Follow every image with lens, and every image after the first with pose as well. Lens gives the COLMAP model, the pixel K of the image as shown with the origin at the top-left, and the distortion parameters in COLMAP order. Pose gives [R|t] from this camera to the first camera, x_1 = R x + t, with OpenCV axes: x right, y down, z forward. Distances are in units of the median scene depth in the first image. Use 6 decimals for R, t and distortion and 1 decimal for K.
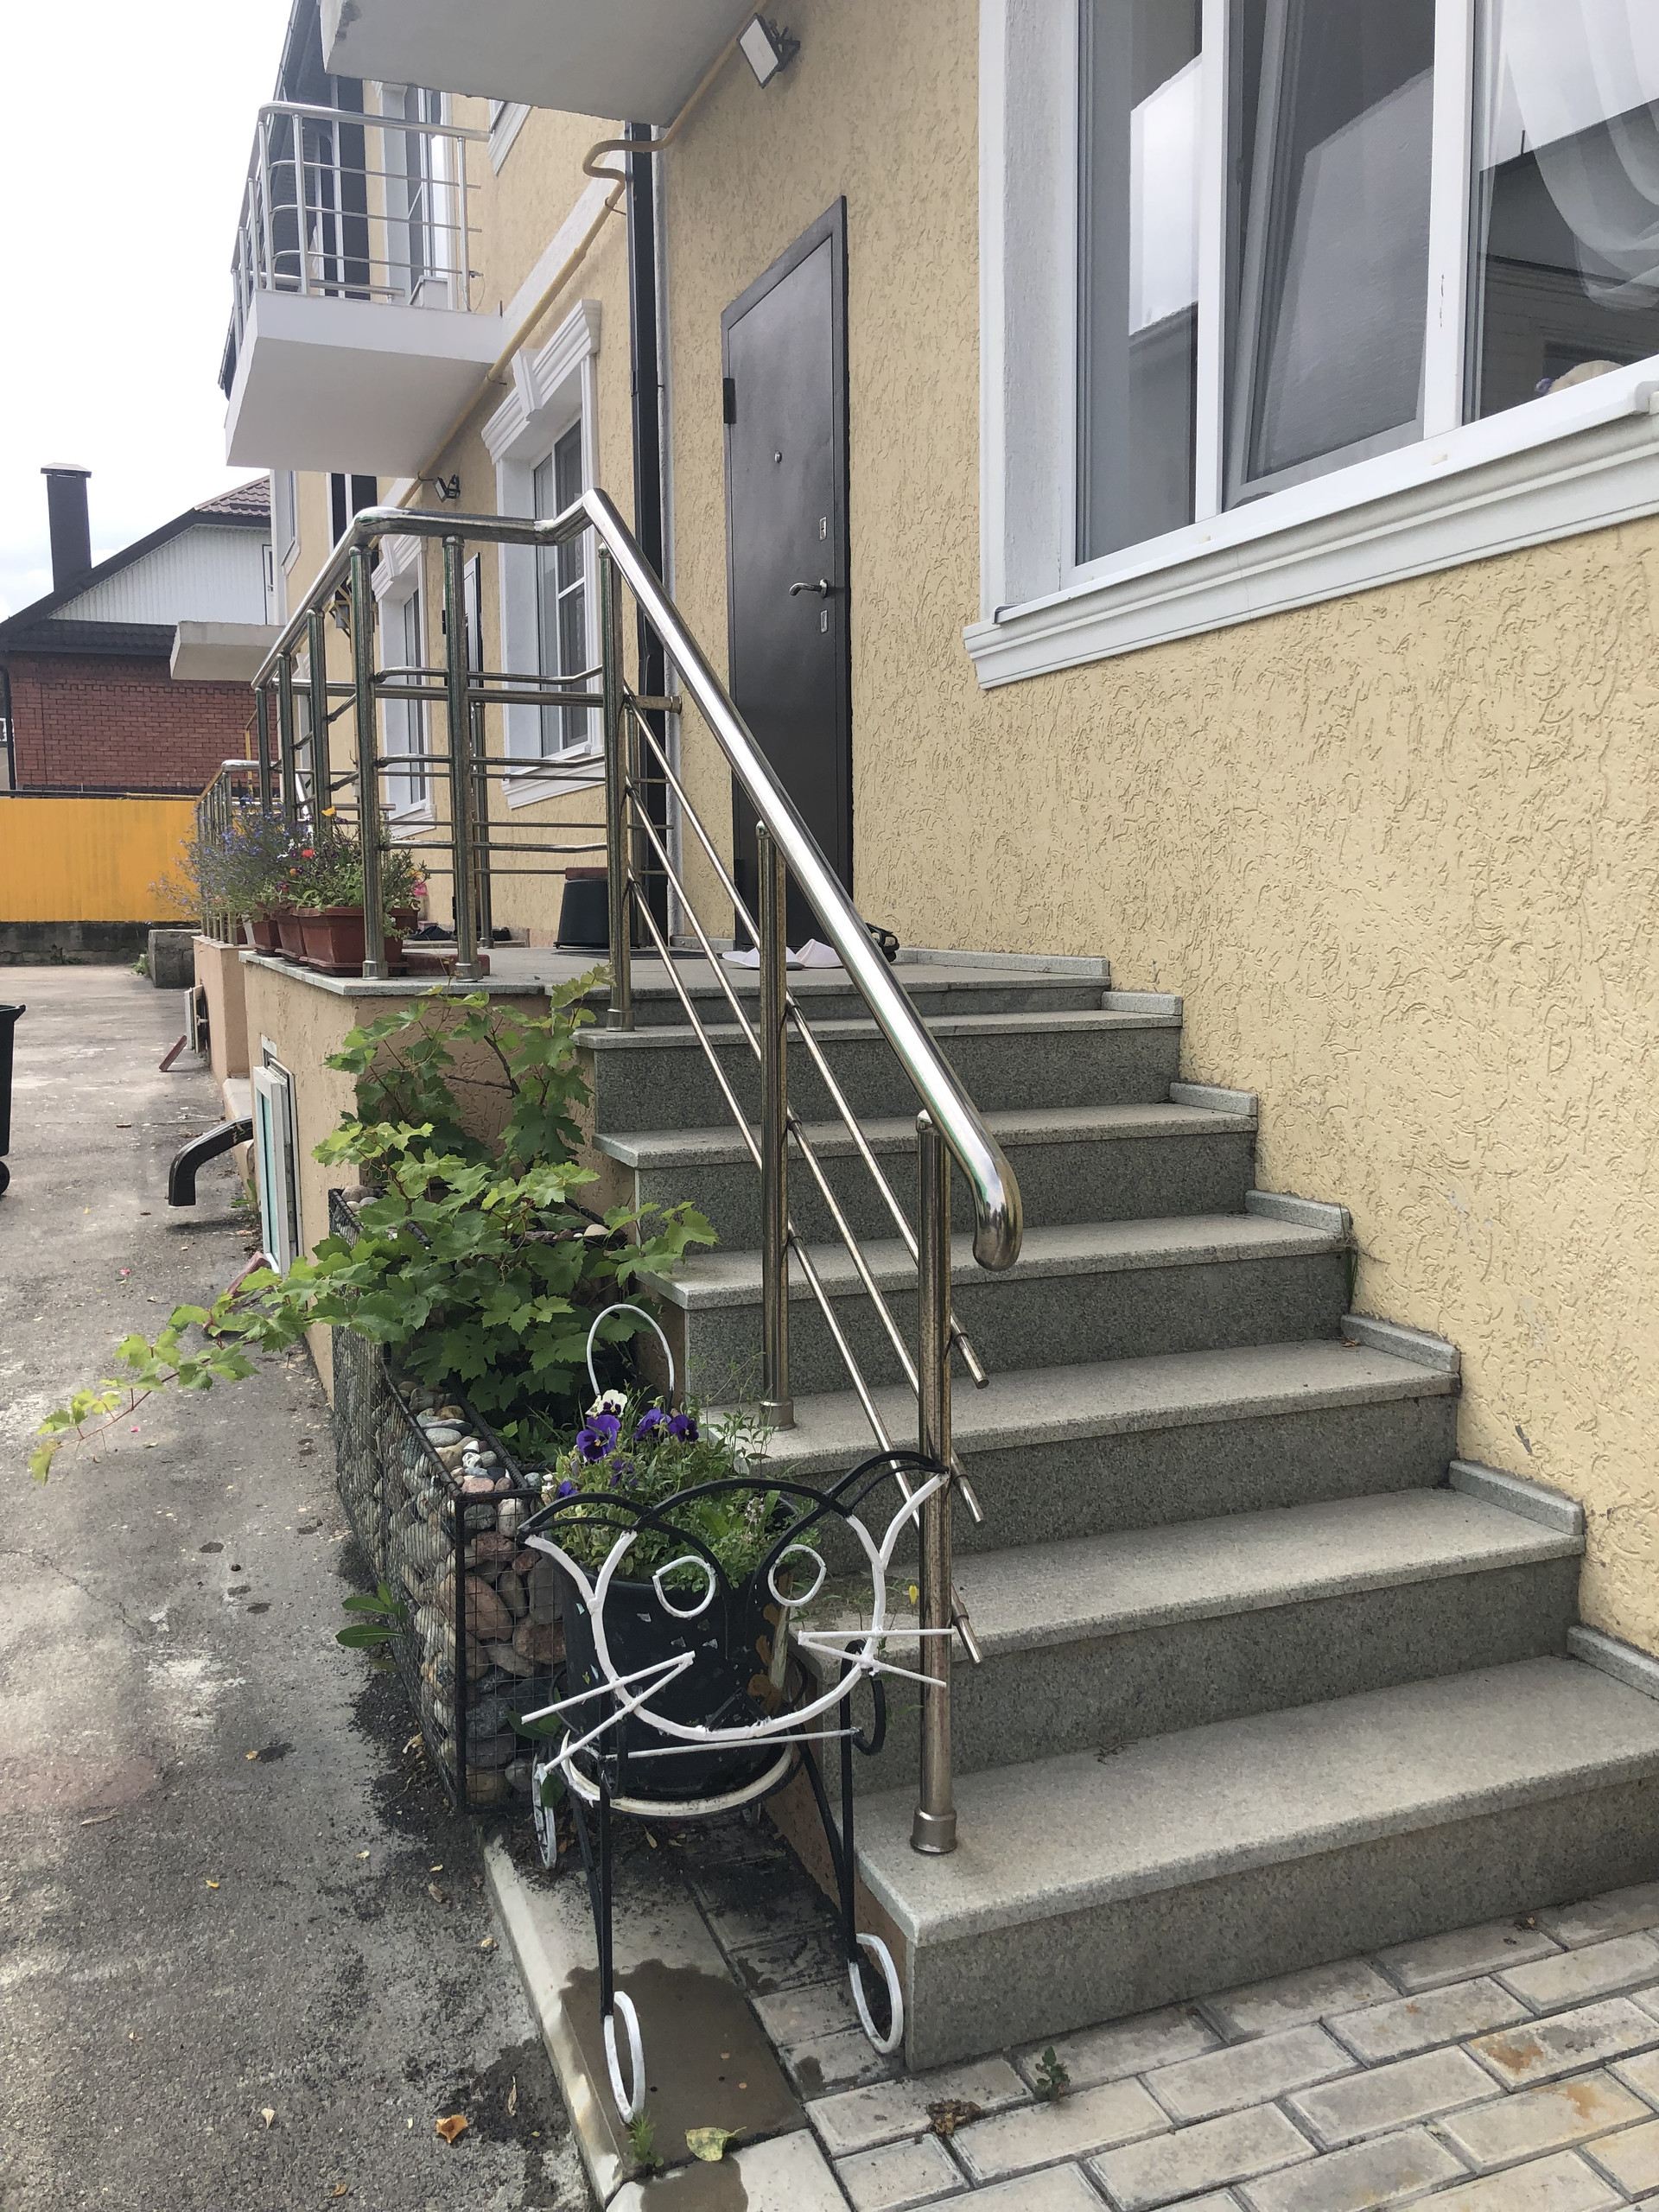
lens RADIAL K [[1820.4, 0, 851.8], [0, 1820.4, 1068.2], [0, 0, 1]] dist [0.031097, 0.000165]
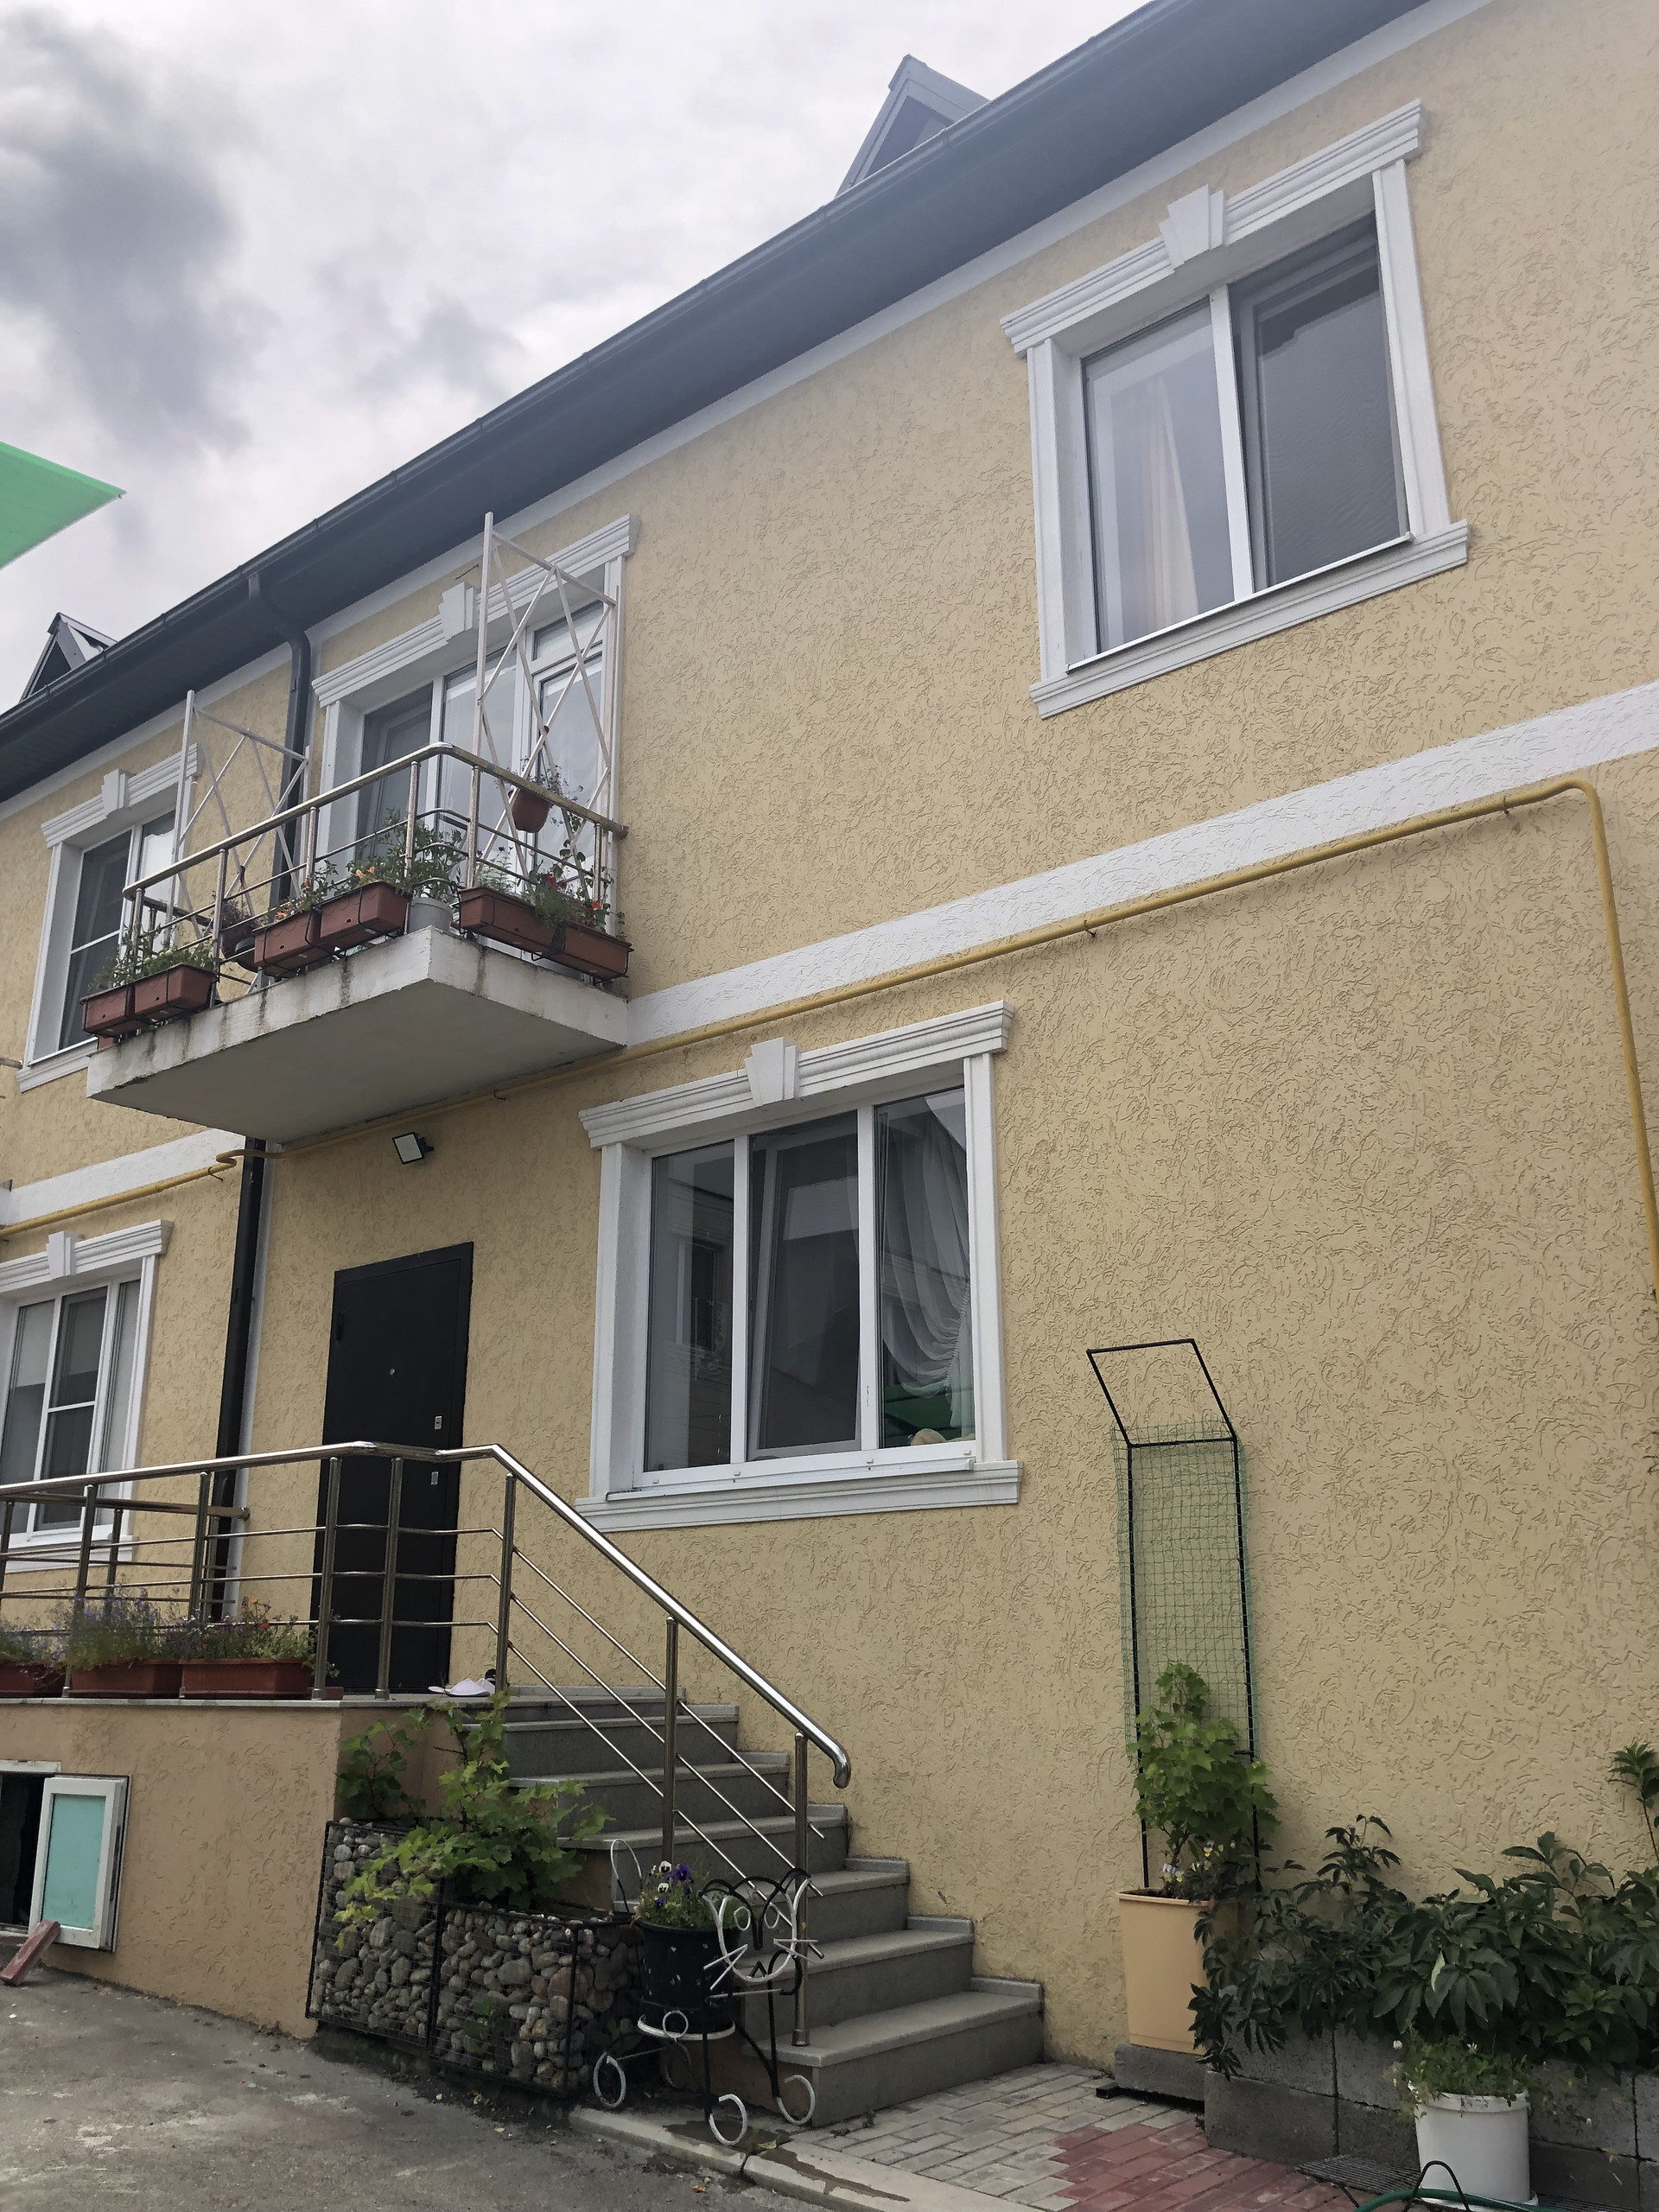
lens RADIAL K [[1820.4, 0, 830.6], [0, 1820.4, 1107.6], [0, 0, 1]] dist [0.031097, 0.000165]
pose [[0.869375, 0.150418, 0.470704, -0.954386], [0.040931, 0.927353, -0.371943, 0.126278], [-0.492456, 0.342624, 0.800060, -1.079579]]
